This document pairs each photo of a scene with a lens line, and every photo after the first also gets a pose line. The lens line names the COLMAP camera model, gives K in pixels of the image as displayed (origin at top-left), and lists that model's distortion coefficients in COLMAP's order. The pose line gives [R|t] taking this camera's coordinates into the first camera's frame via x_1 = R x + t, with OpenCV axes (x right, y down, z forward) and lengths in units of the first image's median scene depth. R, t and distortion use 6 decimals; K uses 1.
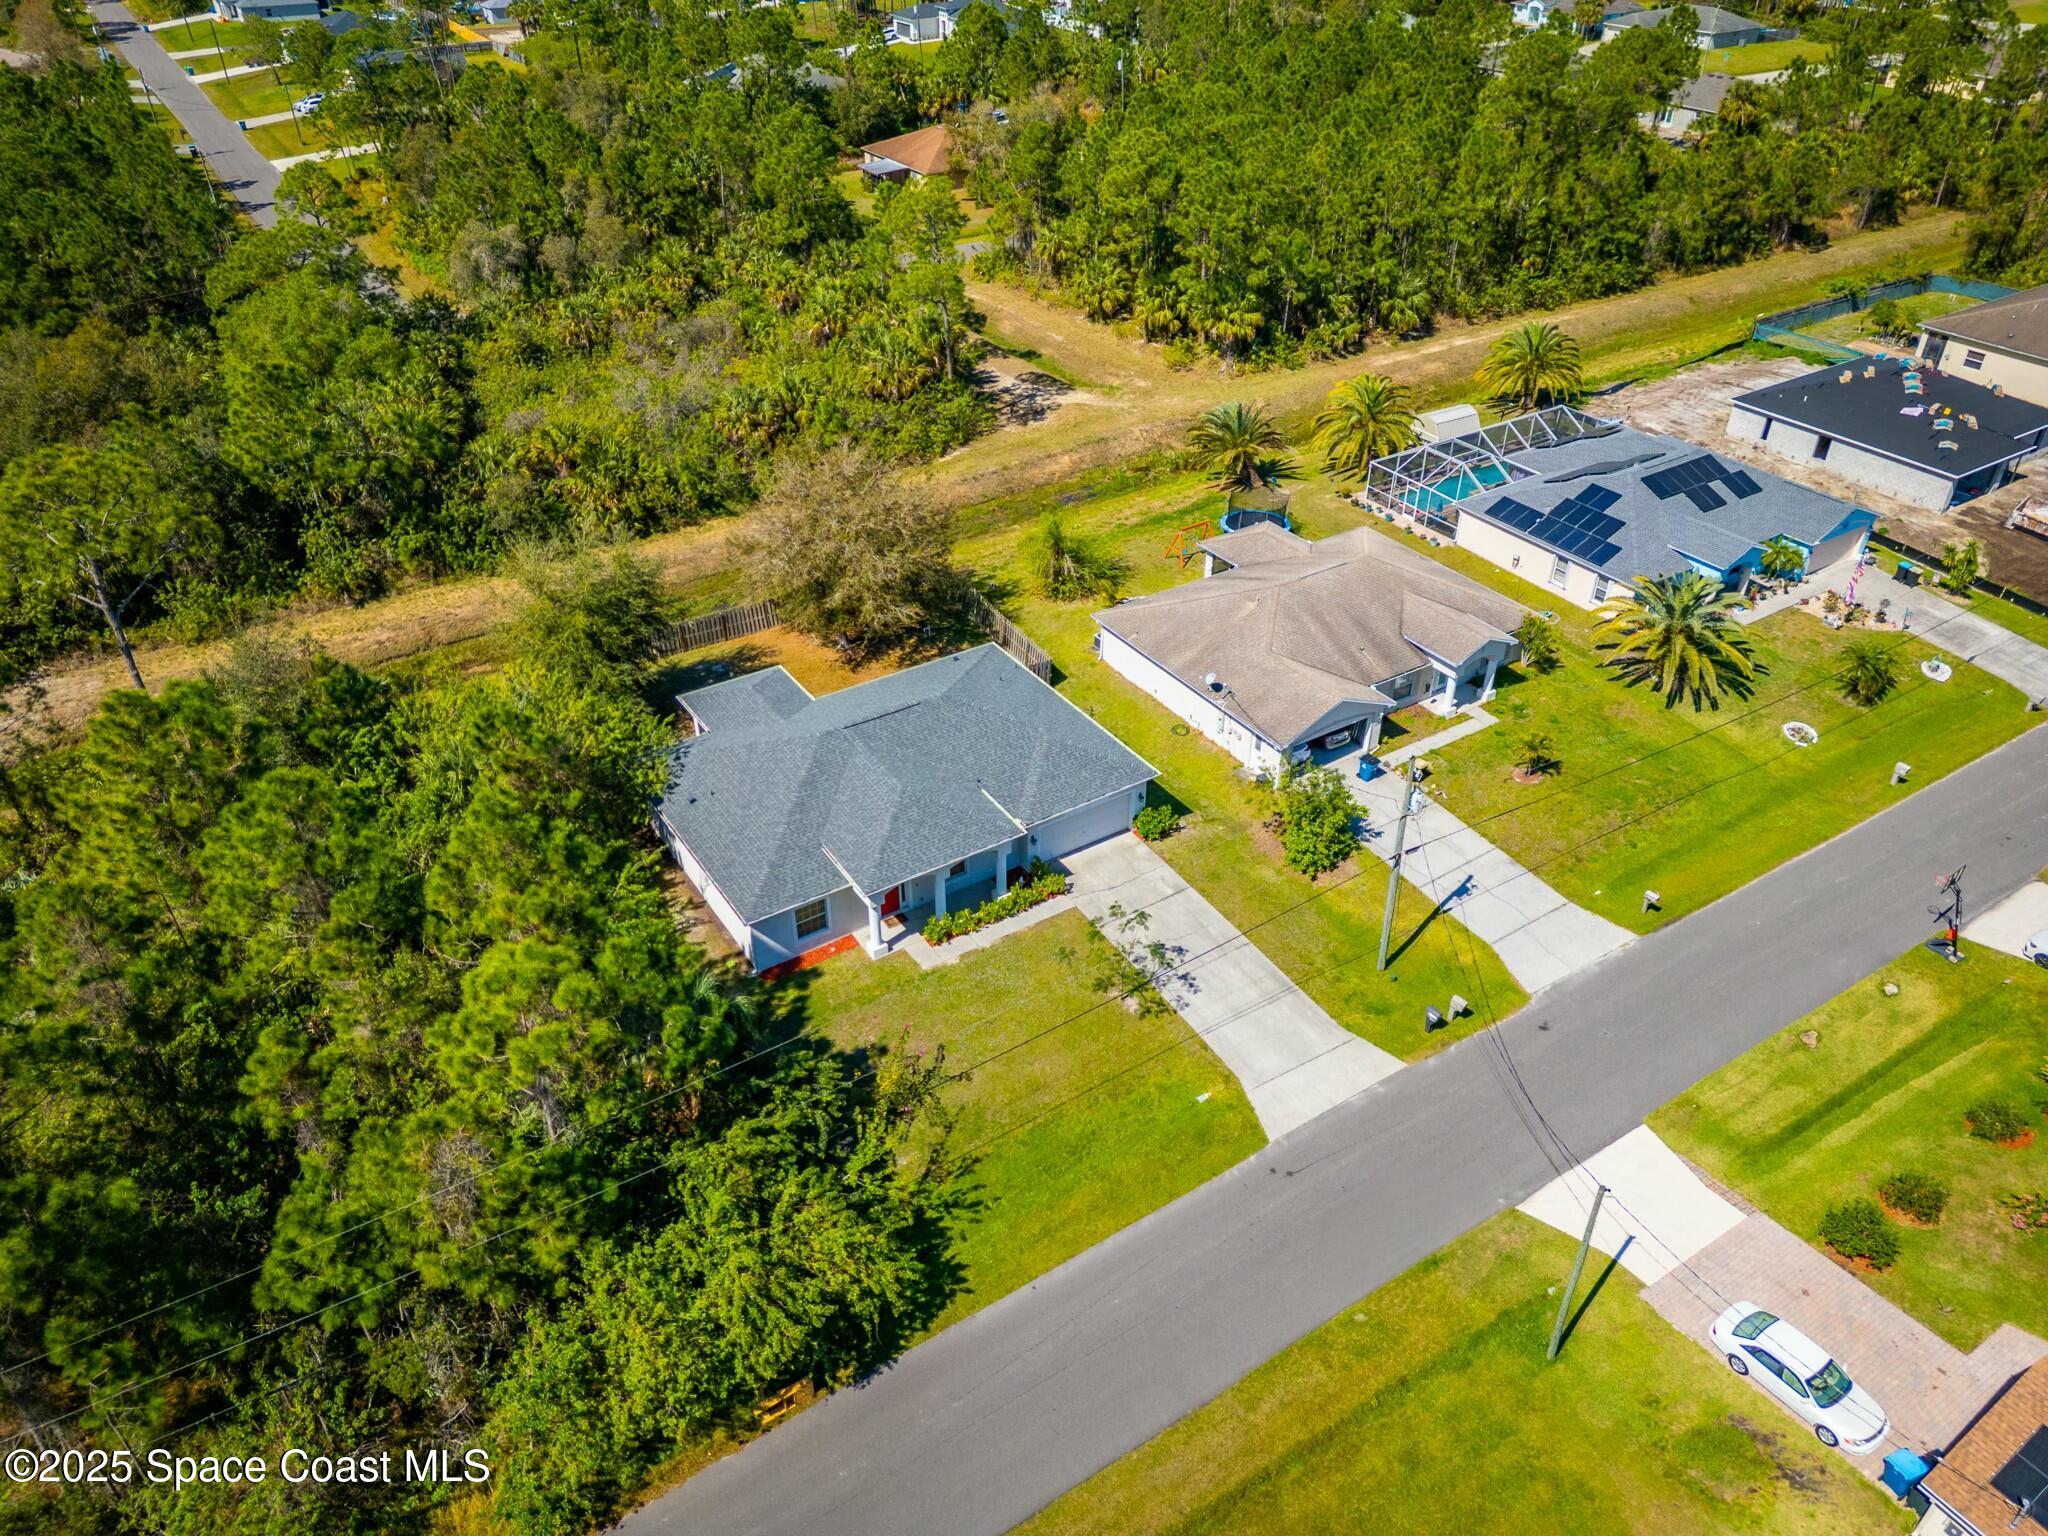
lens RADIAL K [[1446.9, 0, 1029.0], [0, 1446.9, 768.2], [0, 0, 1]] dist [0.021467, -0.012990]
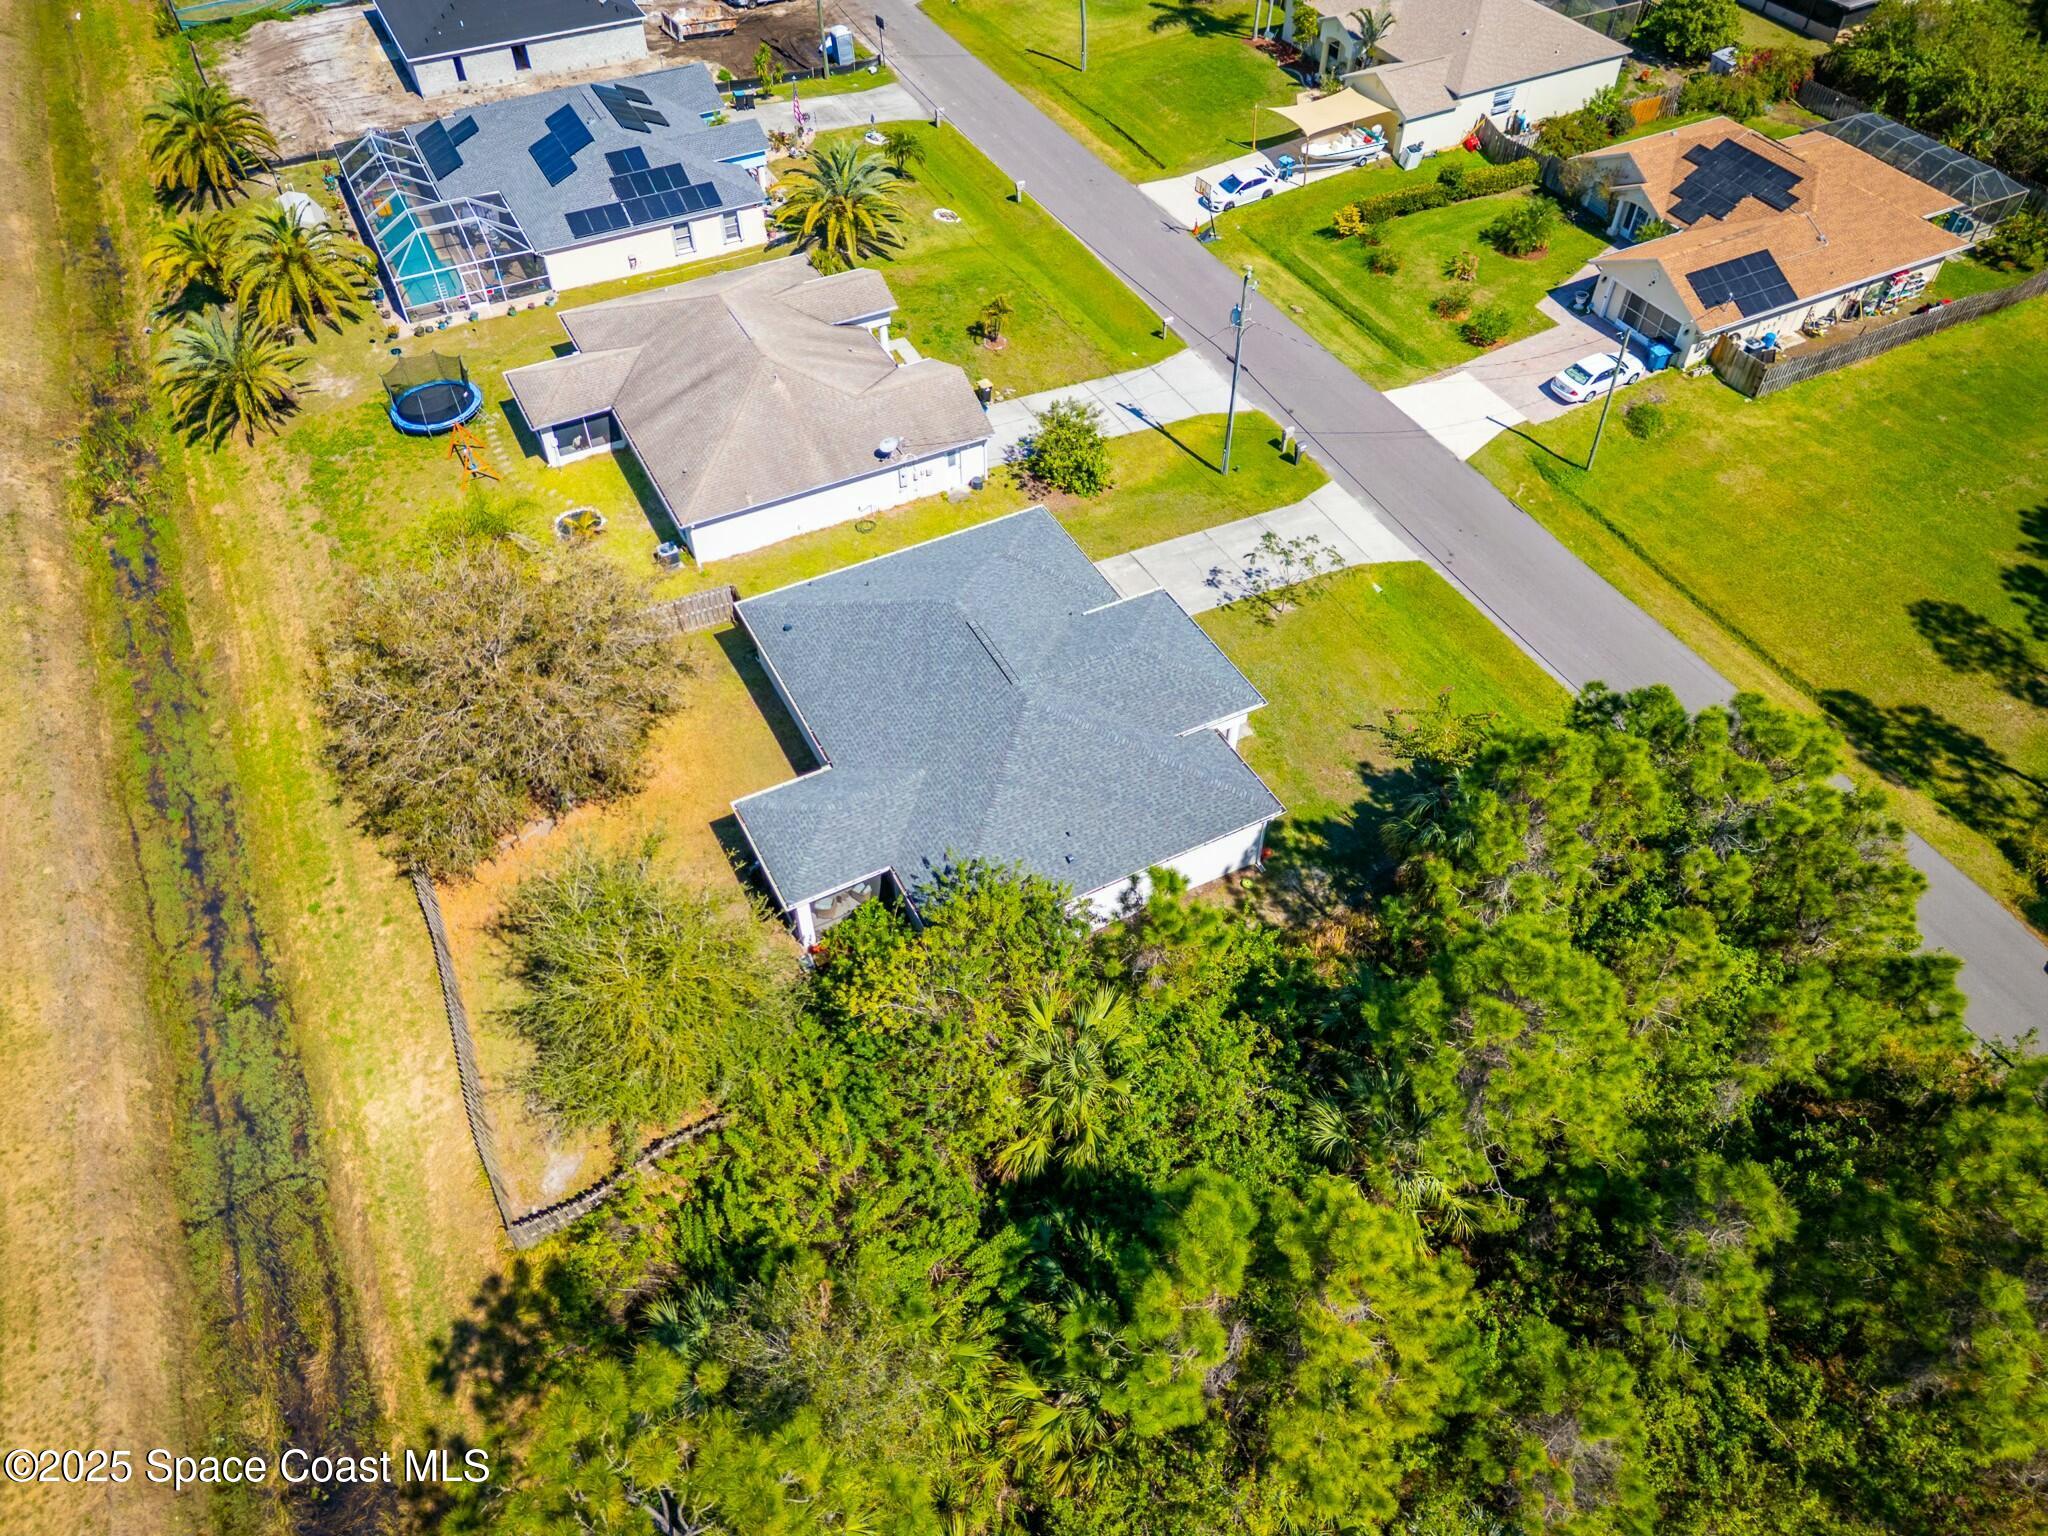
lens RADIAL K [[1446.9, 0, 1038.3], [0, 1446.9, 770.9], [0, 0, 1]] dist [0.021467, -0.012990]
pose [[0.086284, -0.729909, 0.678077, -0.796339], [0.564065, 0.596811, 0.570655, -0.506912], [-0.821210, 0.333242, 0.463211, 0.684318]]
